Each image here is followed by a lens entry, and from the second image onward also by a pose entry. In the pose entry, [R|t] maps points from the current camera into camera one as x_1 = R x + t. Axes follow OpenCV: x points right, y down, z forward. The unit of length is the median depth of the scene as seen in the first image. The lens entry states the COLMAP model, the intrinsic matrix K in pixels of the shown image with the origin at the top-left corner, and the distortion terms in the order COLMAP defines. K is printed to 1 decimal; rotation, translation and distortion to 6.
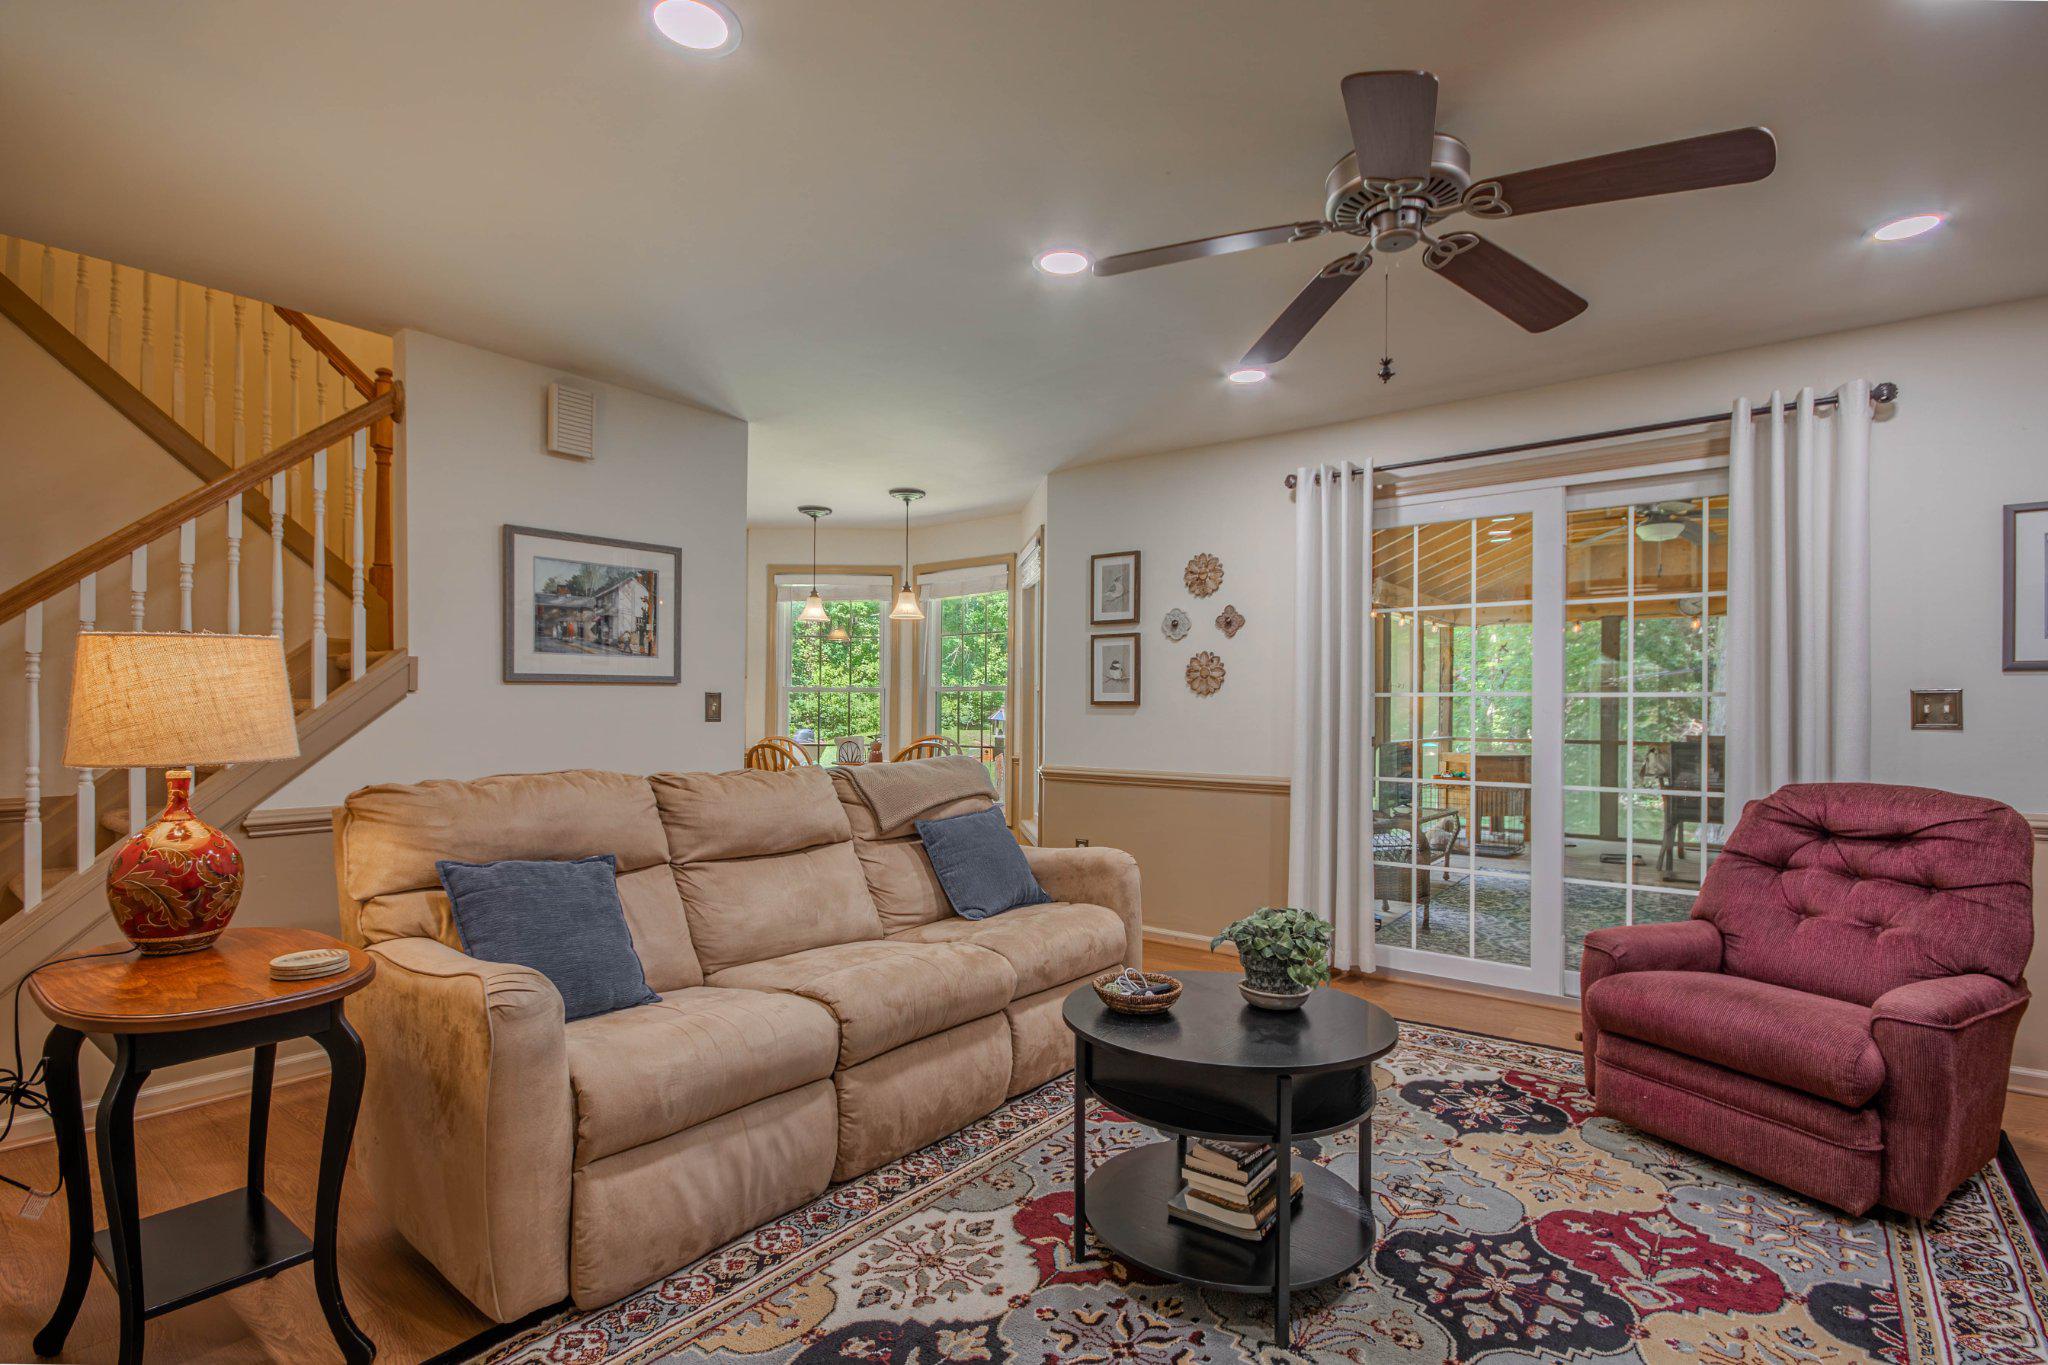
lens RADIAL K [[971.1, 0, 1009.0], [0, 971.1, 709.9], [0, 0, 1]] dist [-0.000570, -0.002116]
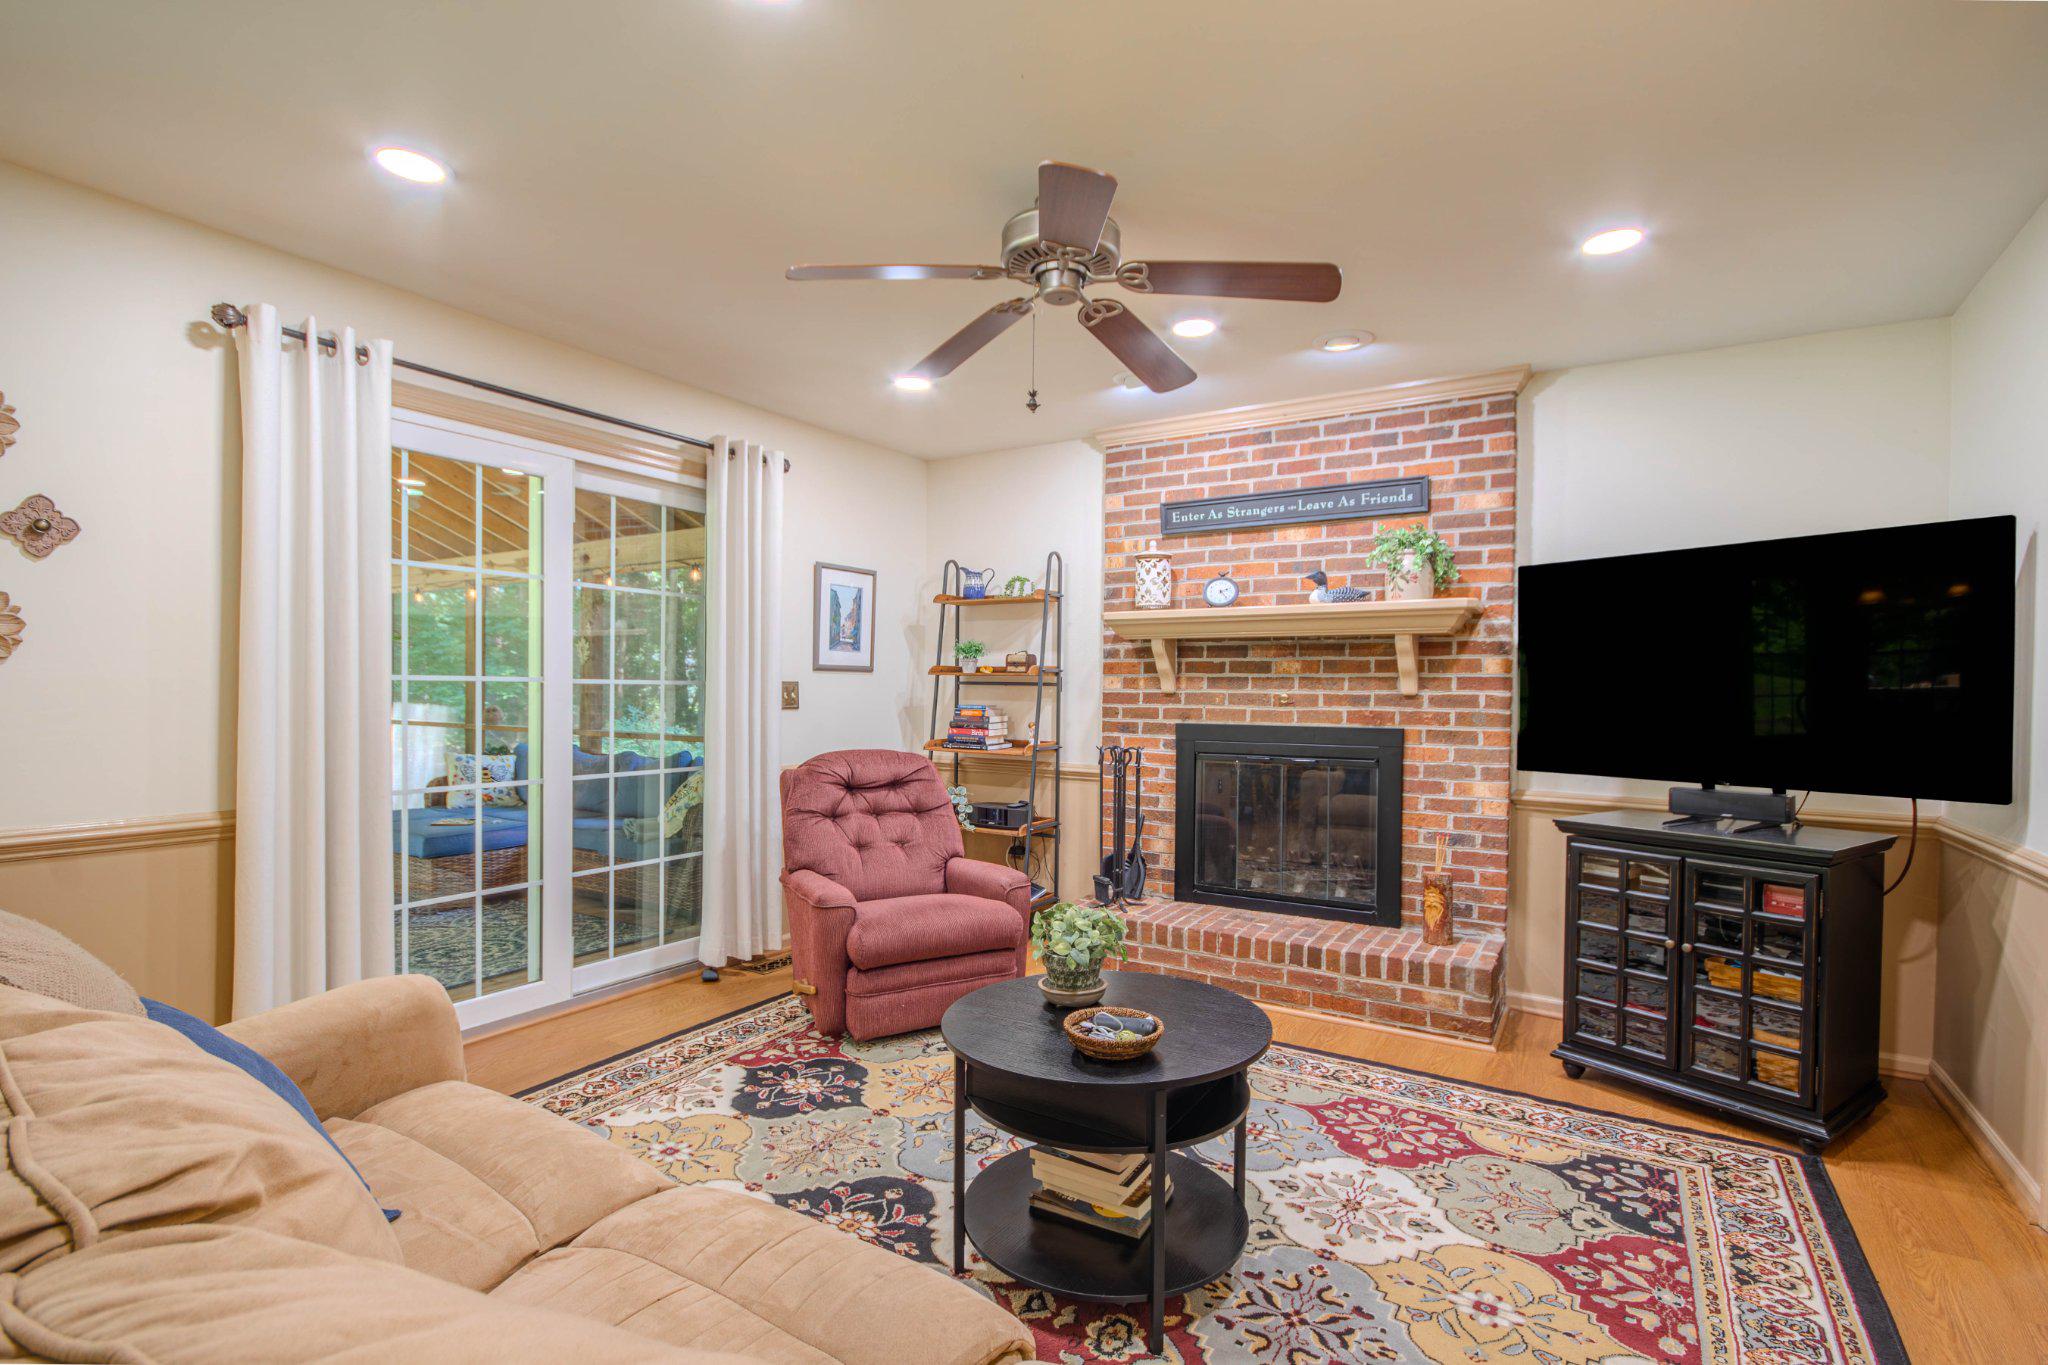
lens RADIAL K [[971.1, 0, 1030.0], [0, 971.1, 705.1], [0, 0, 1]] dist [-0.000570, -0.002116]
pose [[-0.123111, -0.022834, 0.992130, -0.534169], [-0.011309, 0.999703, 0.021605, -0.022401], [-0.992329, -0.008561, -0.123332, 0.851838]]
